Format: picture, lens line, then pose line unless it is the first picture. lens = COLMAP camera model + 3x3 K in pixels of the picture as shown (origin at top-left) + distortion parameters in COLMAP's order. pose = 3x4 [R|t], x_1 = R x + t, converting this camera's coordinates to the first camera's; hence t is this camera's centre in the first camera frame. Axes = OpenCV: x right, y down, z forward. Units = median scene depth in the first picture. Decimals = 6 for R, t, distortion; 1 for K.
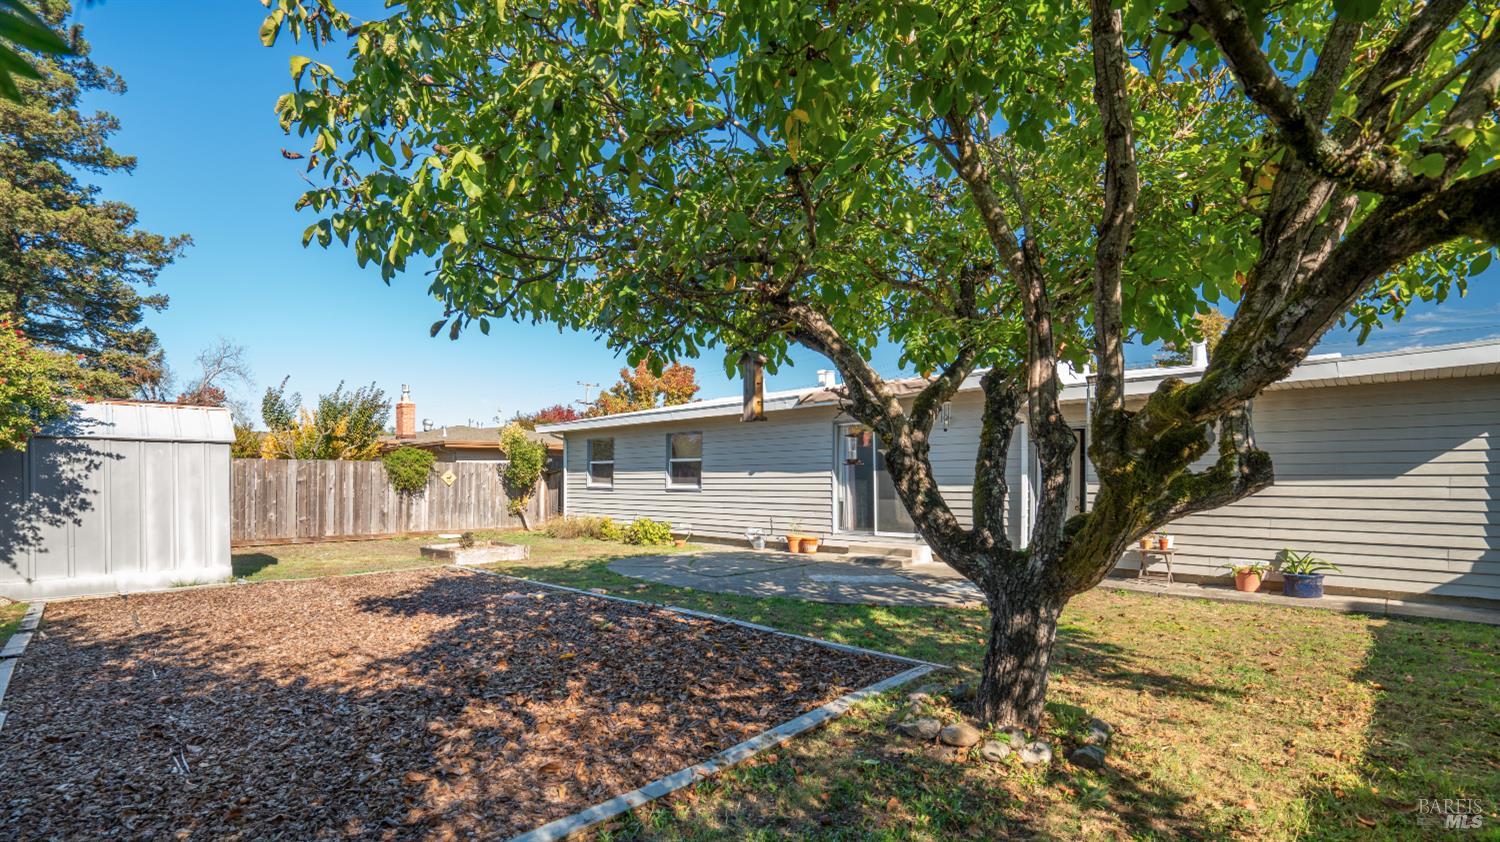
lens RADIAL K [[689.9, 0, 750.1], [0, 689.9, 418.8], [0, 0, 1]] dist [-0.003046, -0.000134]
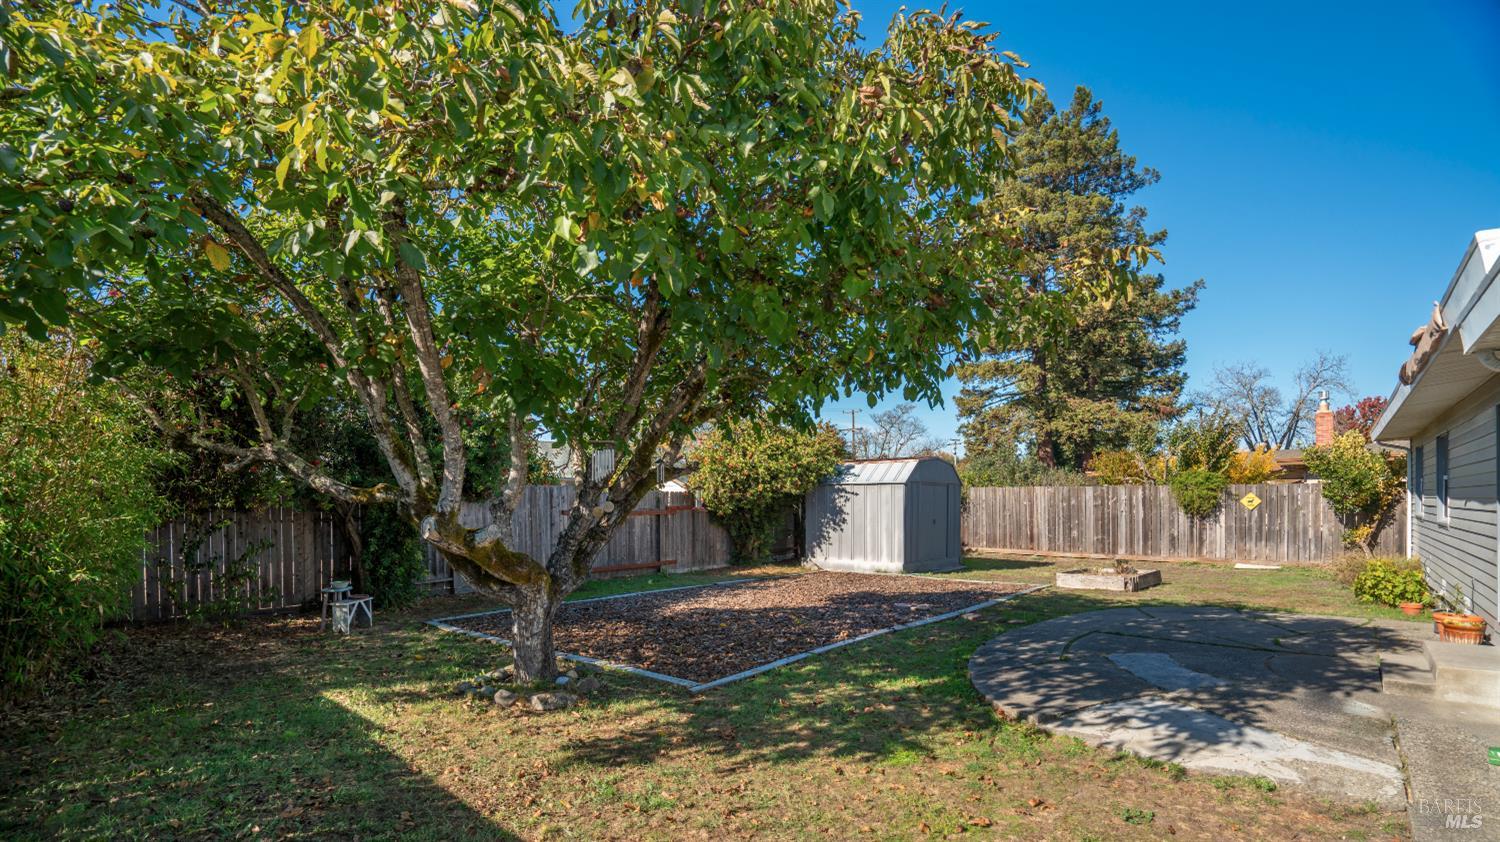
lens RADIAL K [[689.9, 0, 750.7], [0, 689.9, 422.1], [0, 0, 1]] dist [-0.003046, -0.000134]
pose [[0.075172, -0.109010, -0.991194, 0.463917], [0.095270, 0.990245, -0.101680, 0.014566], [0.992609, -0.086787, 0.084824, 0.329348]]
